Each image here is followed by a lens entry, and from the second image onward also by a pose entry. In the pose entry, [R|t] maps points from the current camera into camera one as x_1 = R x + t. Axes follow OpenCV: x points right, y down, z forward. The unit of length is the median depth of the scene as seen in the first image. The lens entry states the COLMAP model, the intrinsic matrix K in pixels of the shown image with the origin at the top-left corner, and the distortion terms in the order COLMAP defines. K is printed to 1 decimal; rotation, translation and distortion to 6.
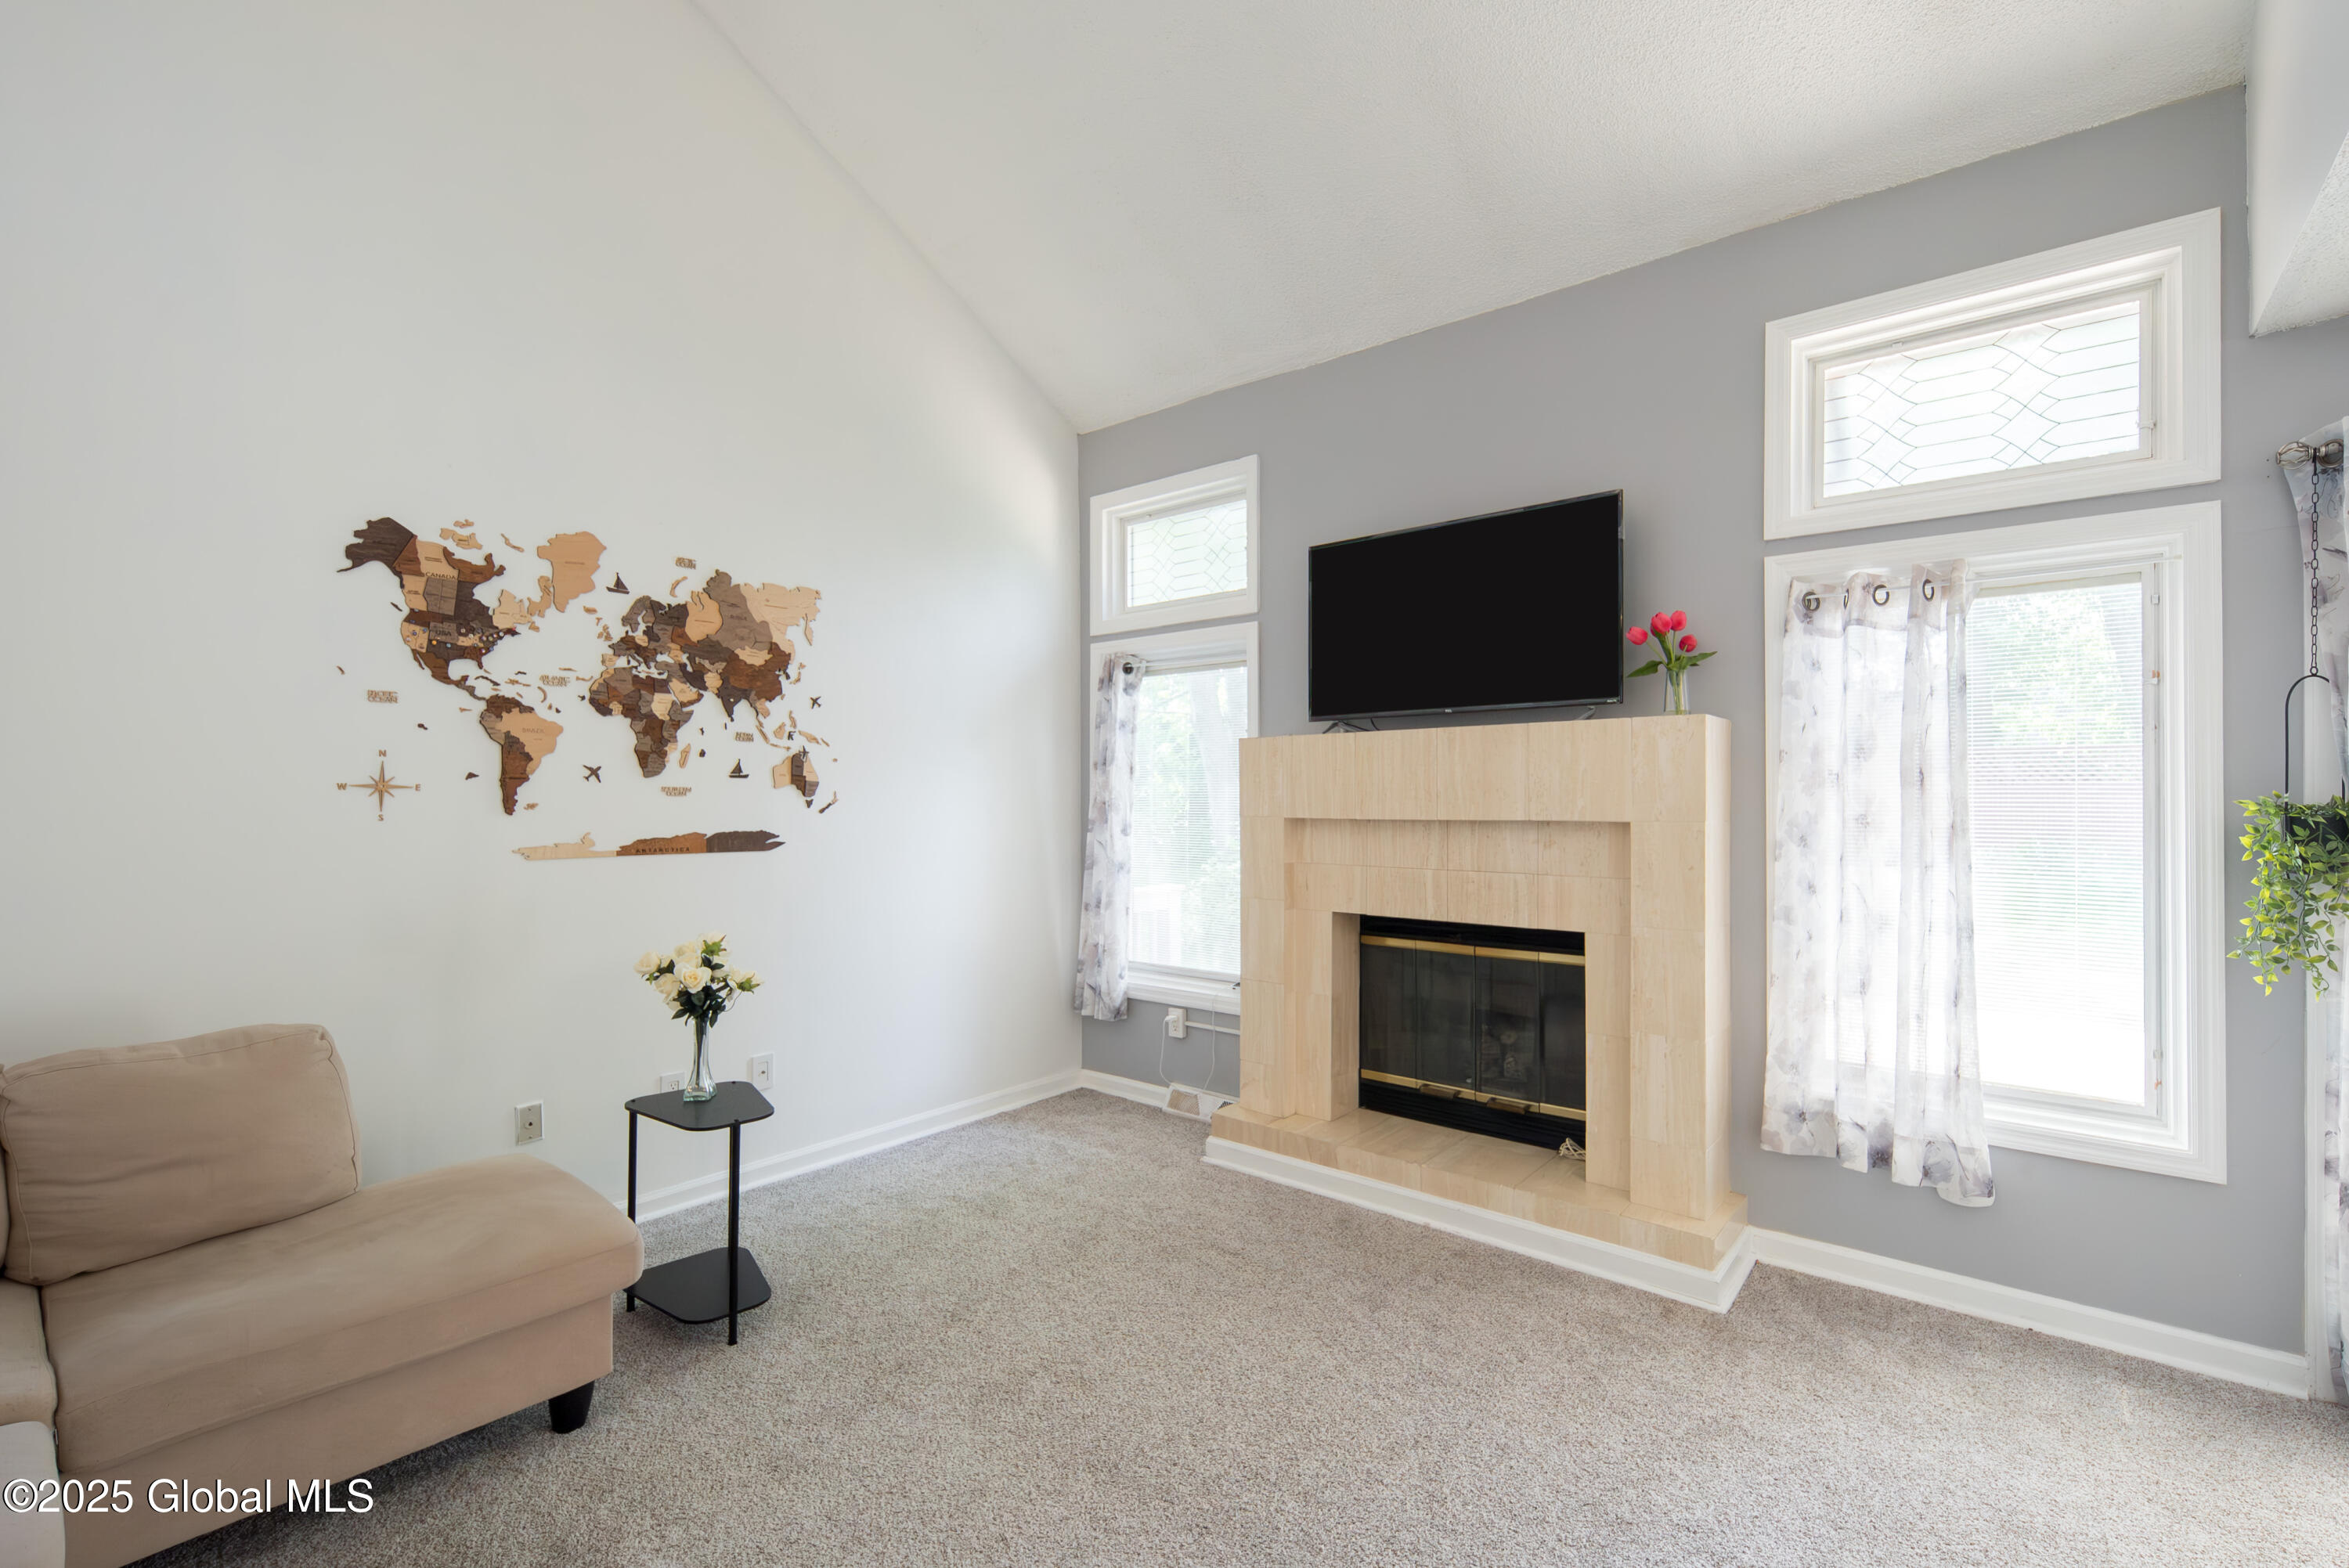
lens RADIAL K [[1036.7, 0, 1183.1], [0, 1036.7, 792.3], [0, 0, 1]] dist [0.006616, -0.003959]
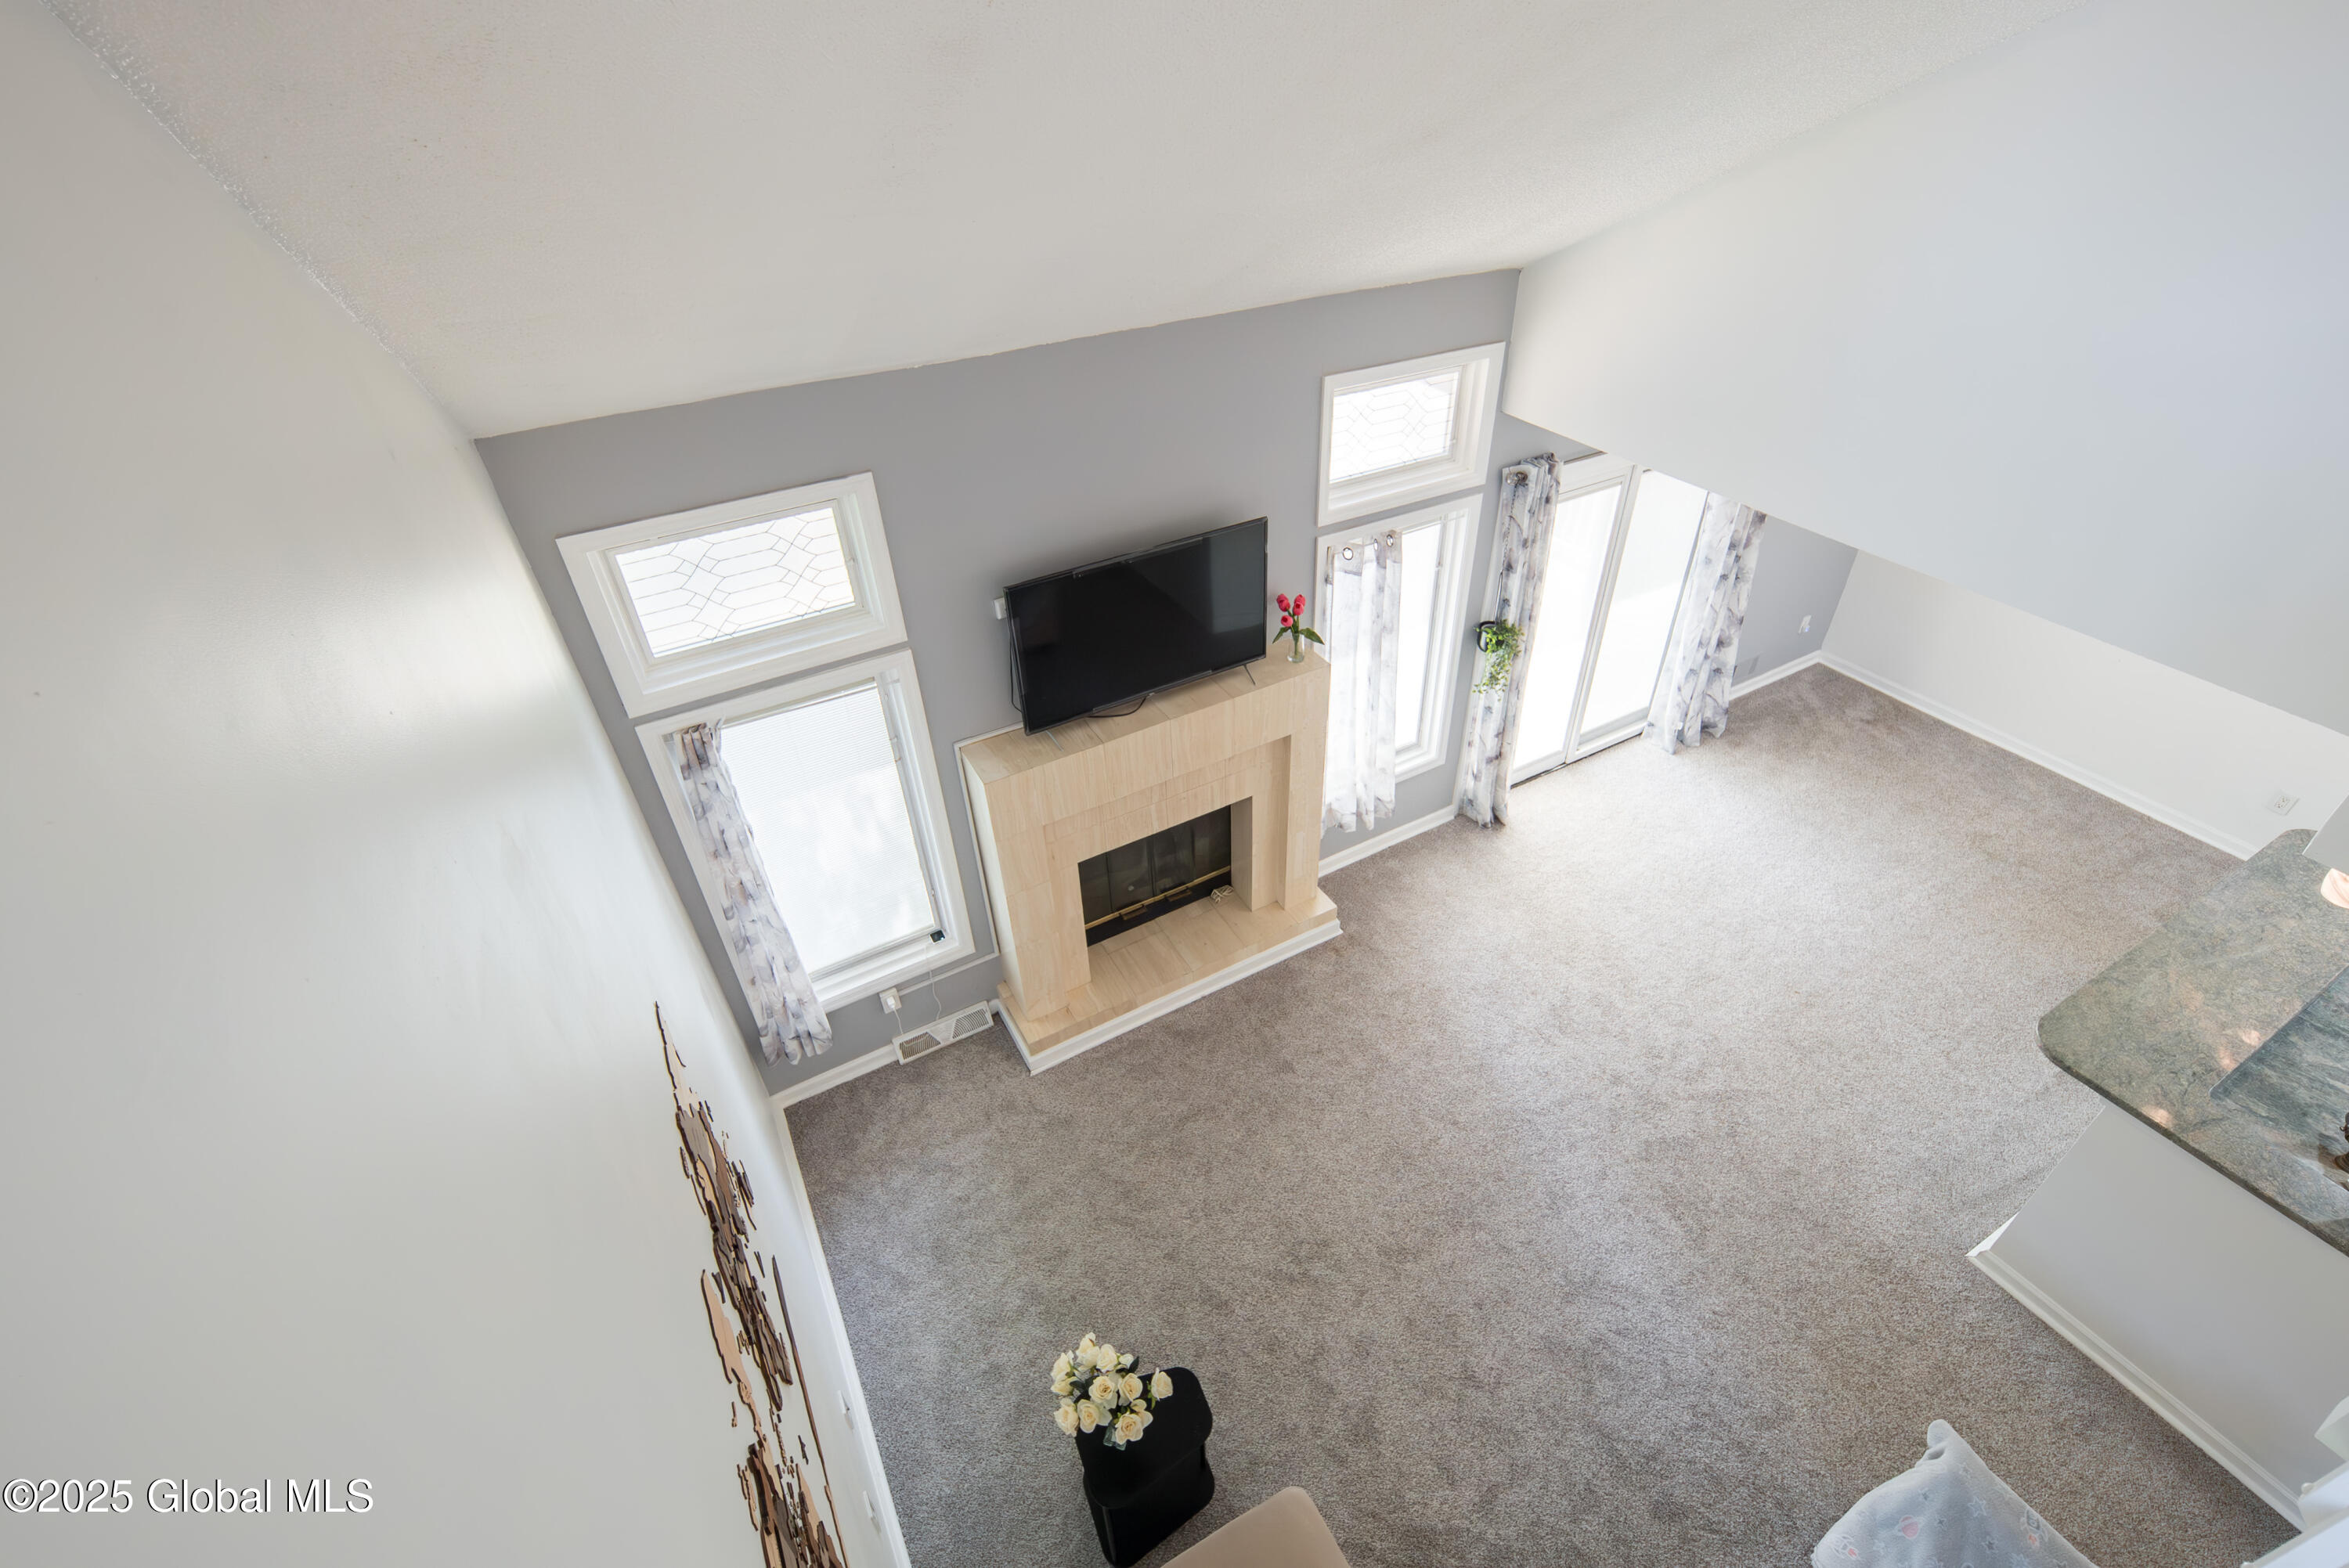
lens RADIAL K [[1036.7, 0, 1184.7], [0, 1036.7, 730.3], [0, 0, 1]] dist [0.006616, -0.003959]
pose [[0.360067, -0.549619, 0.753838, -0.712598], [0.022485, 0.812913, 0.581950, -0.794878], [-0.932656, -0.192591, 0.305061, 0.612267]]
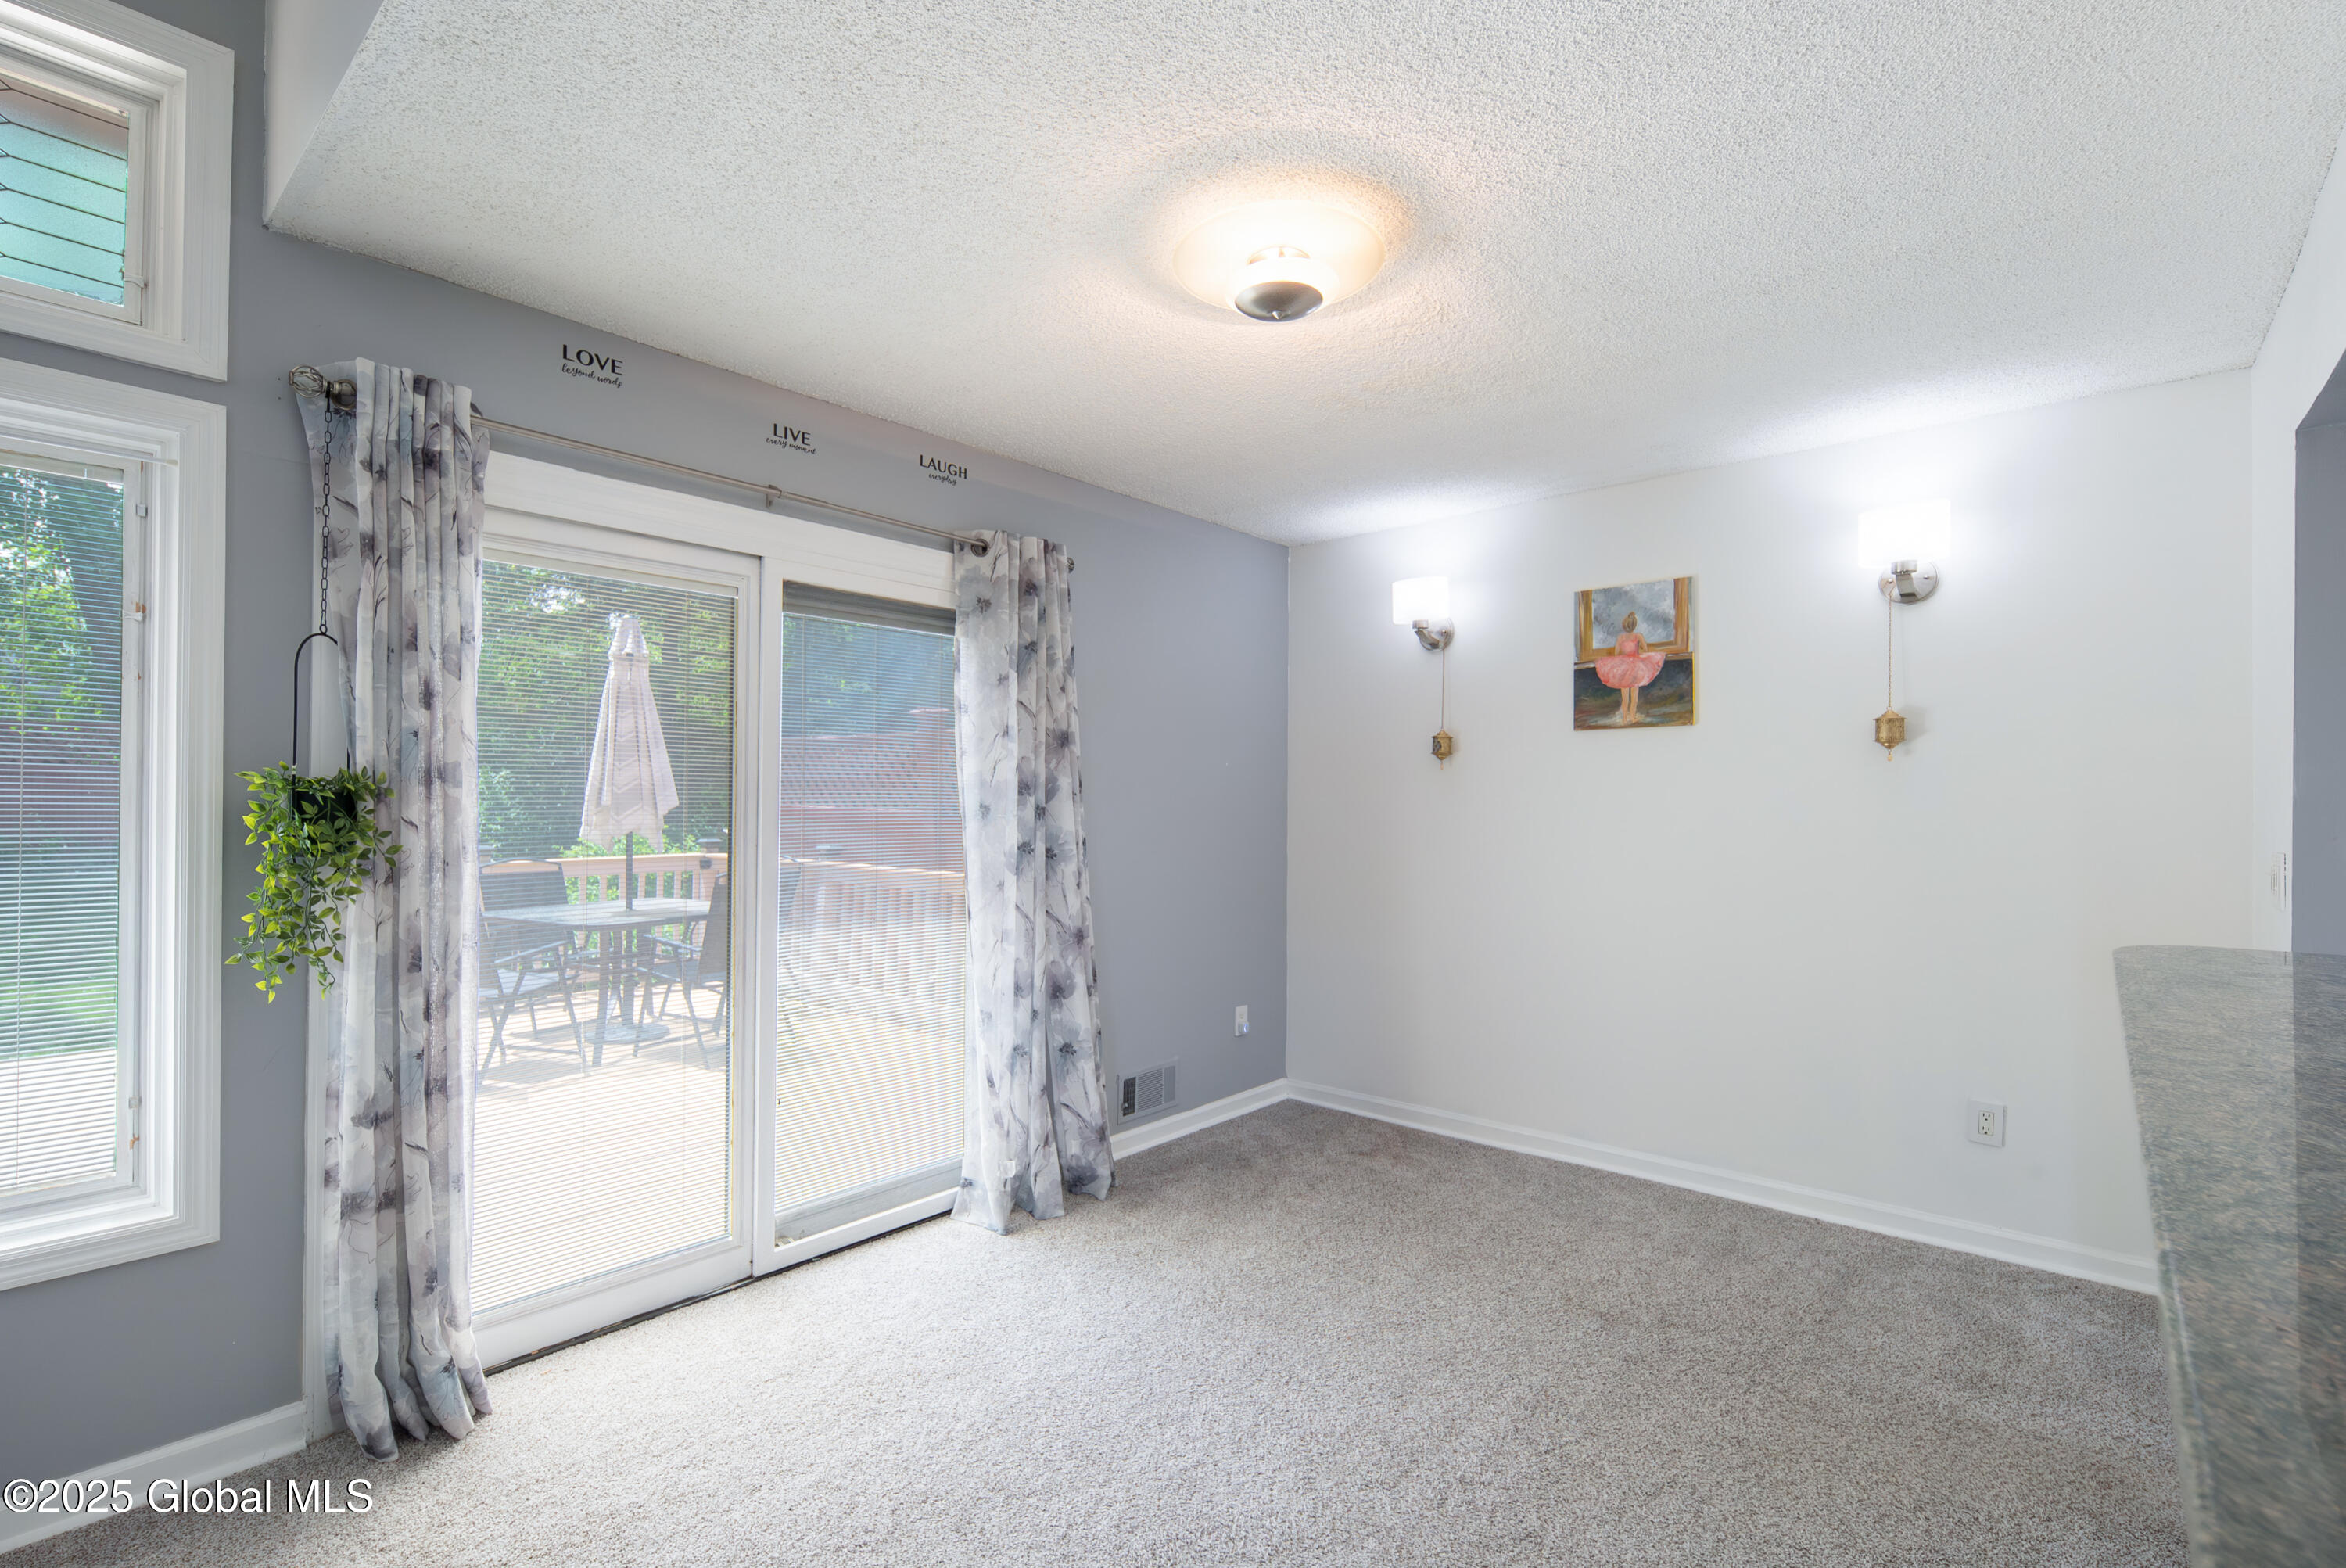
lens RADIAL K [[1035.5, 0, 1179.0], [0, 1035.5, 791.3], [0, 0, 1]] dist [0.006616, -0.003959]
pose [[0.031086, 0.004394, 0.999507, 0.149207], [-0.014326, 0.999890, -0.003950, 0.010912], [-0.999414, -0.014196, 0.031145, 0.160166]]
